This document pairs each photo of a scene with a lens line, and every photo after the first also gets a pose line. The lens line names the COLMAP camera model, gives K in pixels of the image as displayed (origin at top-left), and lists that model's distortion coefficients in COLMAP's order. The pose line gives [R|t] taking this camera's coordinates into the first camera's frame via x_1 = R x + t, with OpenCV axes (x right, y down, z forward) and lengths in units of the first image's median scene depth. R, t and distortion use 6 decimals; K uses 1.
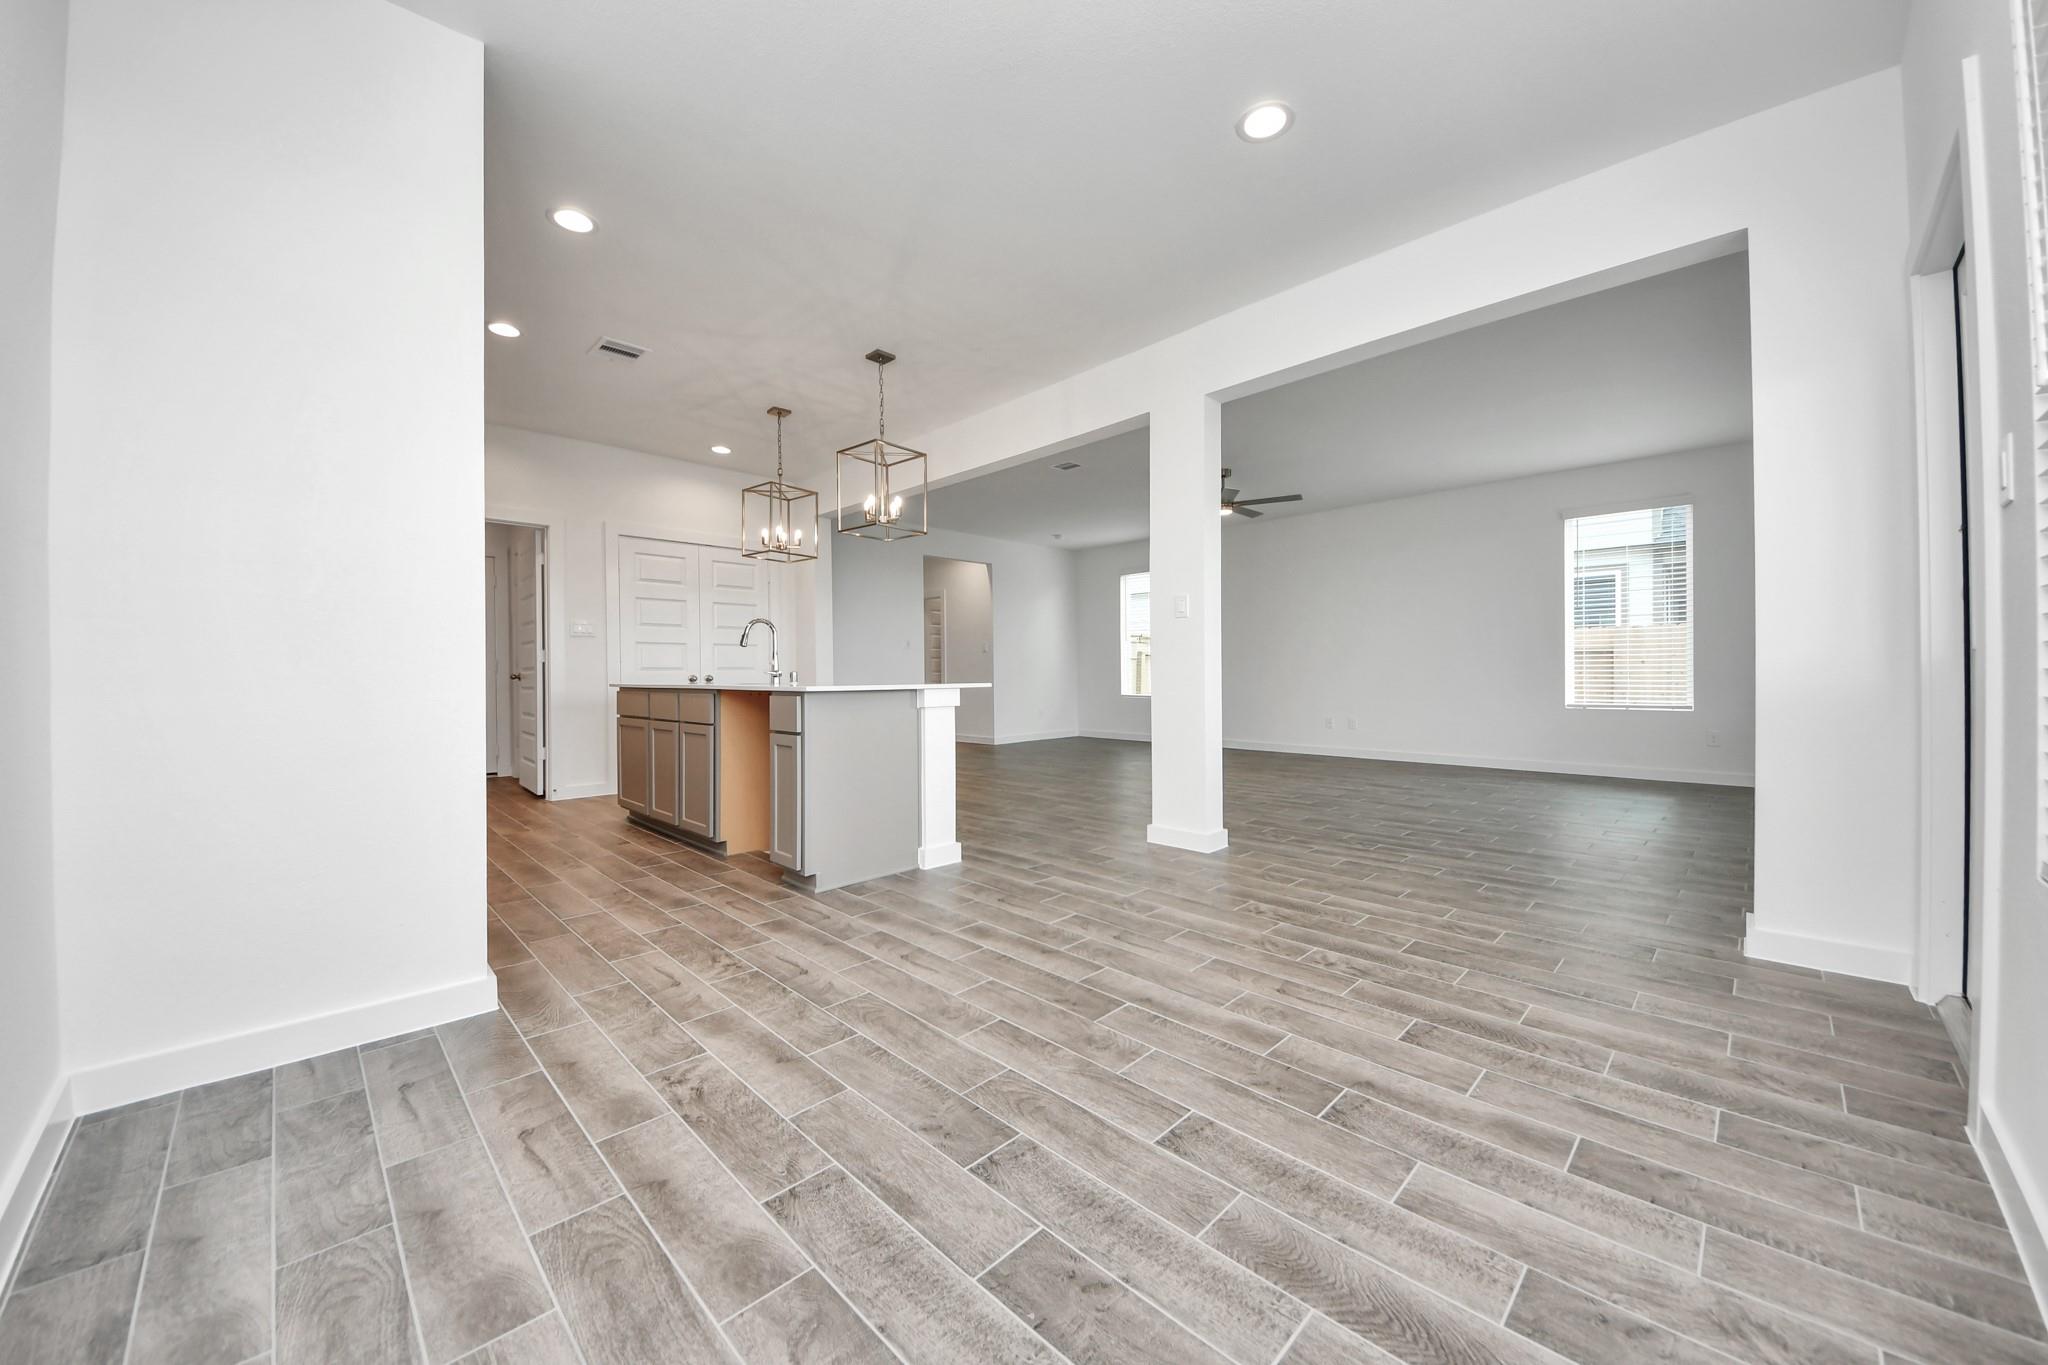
lens RADIAL K [[744.6, 0, 1012.2], [0, 744.6, 673.3], [0, 0, 1]] dist [0.000021, -0.012533]
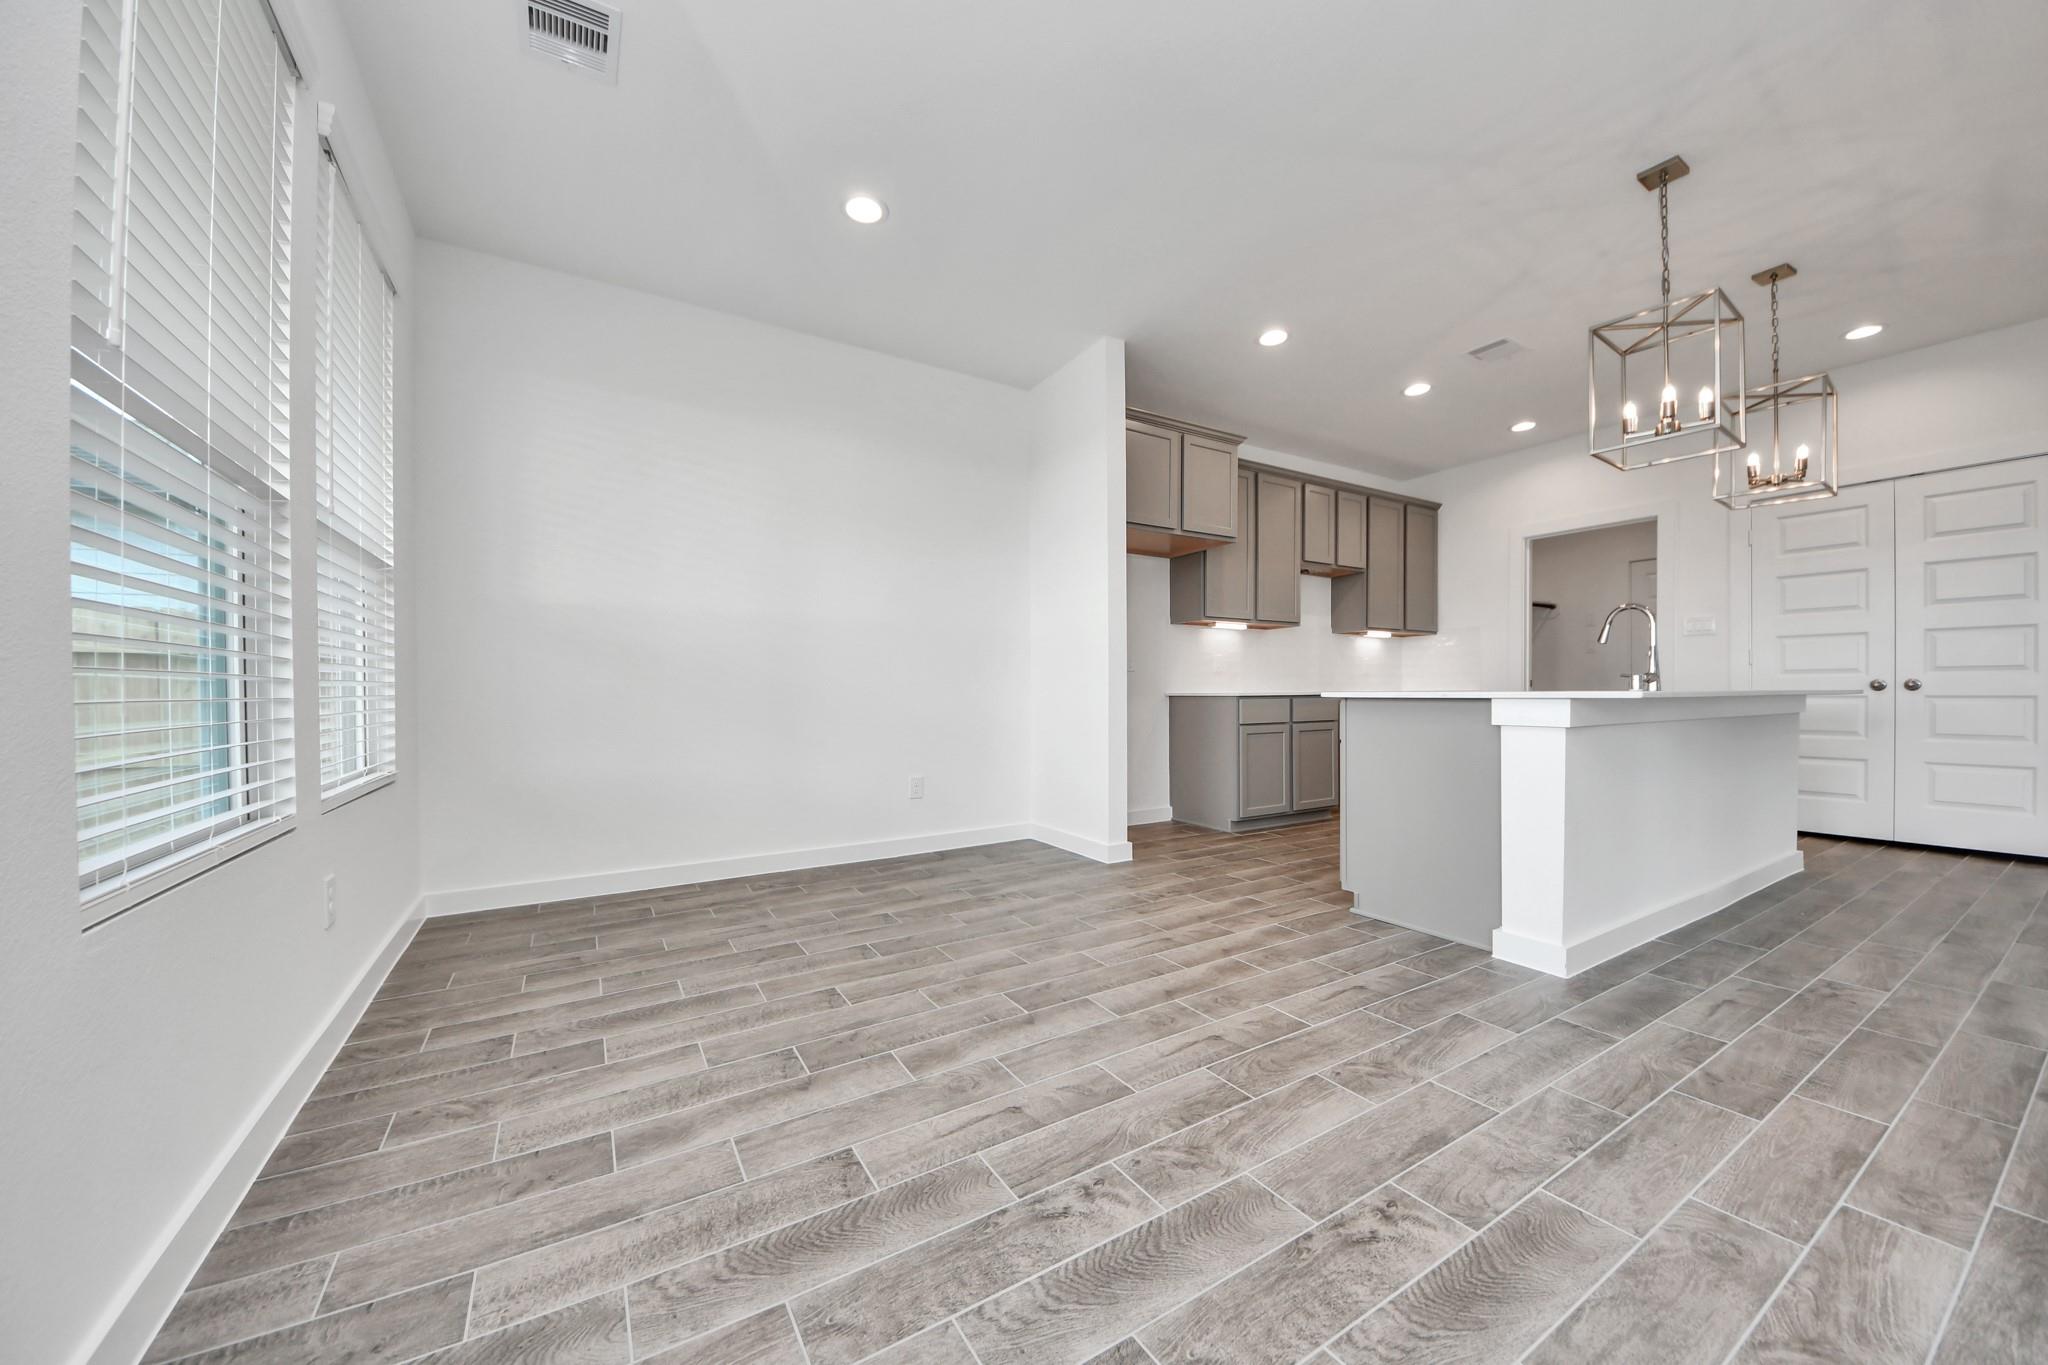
lens RADIAL K [[744.6, 0, 1012.2], [0, 744.6, 673.3], [0, 0, 1]] dist [0.000021, -0.012533]
pose [[-0.242510, -0.005760, -0.970132, 1.181679], [-0.006250, 0.999971, -0.004375, 0.006323], [0.970129, 0.005003, -0.242539, 1.296608]]
